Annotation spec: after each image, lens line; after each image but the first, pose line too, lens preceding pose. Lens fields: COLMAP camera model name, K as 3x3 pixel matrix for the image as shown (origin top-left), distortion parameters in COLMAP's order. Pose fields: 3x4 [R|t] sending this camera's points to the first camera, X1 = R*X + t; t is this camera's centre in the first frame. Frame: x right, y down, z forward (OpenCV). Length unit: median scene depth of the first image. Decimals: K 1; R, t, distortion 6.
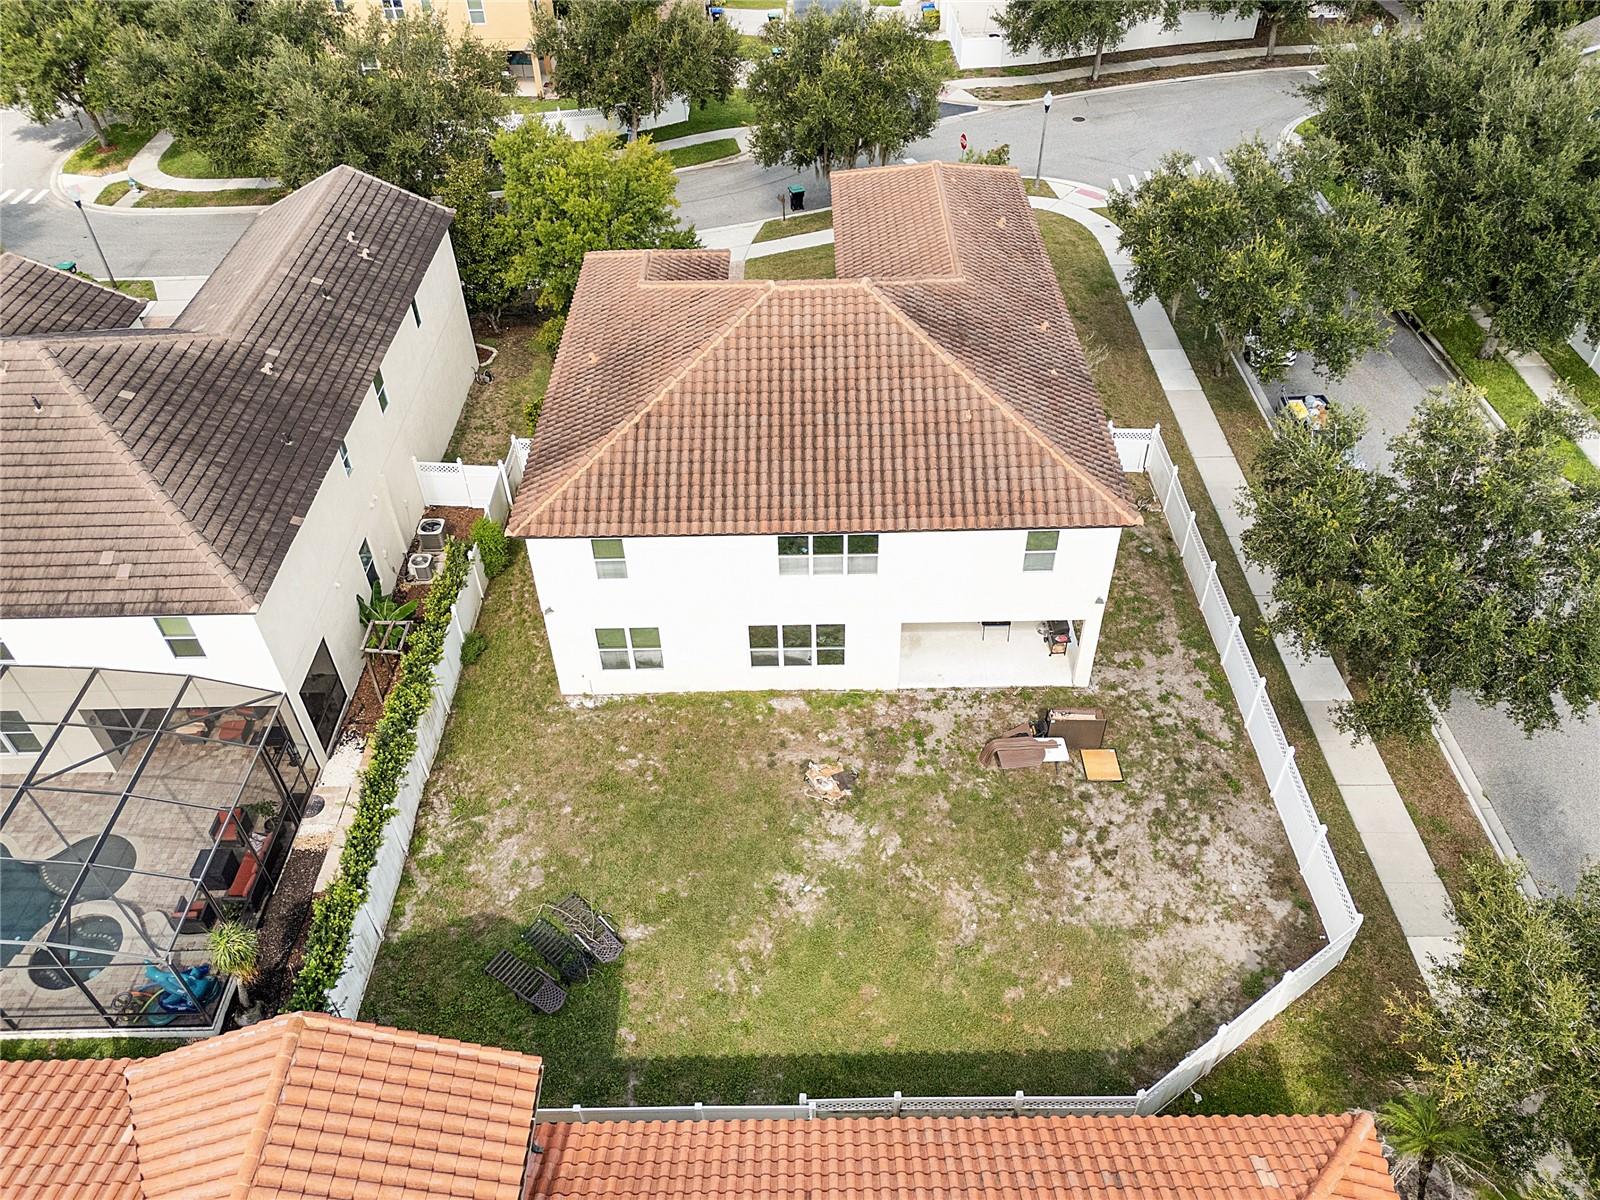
lens RADIAL K [[1174.1, 0, 799.8], [0, 1174.1, 596.2], [0, 0, 1]] dist [0.033431, -0.018220]
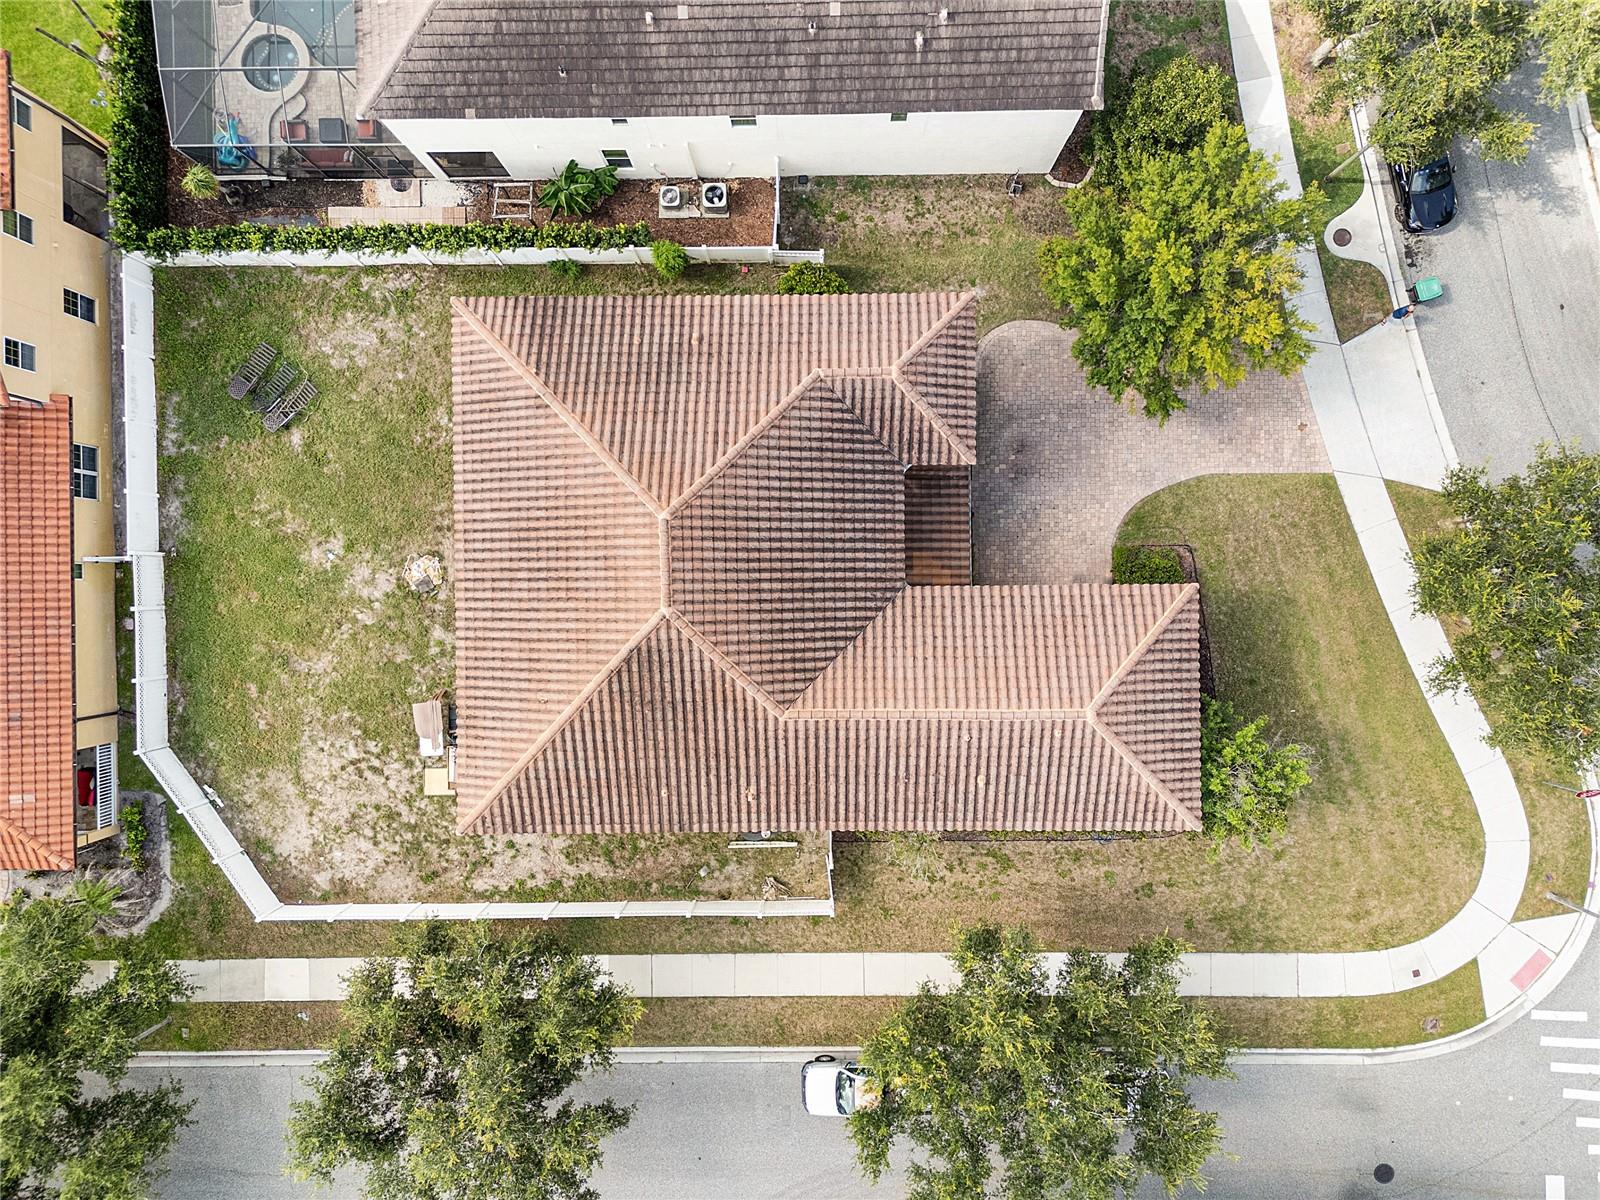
lens RADIAL K [[1174.1, 0, 796.3], [0, 1174.1, 598.9], [0, 0, 1]] dist [0.033431, -0.018220]
pose [[0.004791, 0.999649, 0.026052, 0.022607], [-0.659309, -0.016430, 0.751693, -1.158849], [0.751857, -0.020777, 0.658999, 0.464593]]
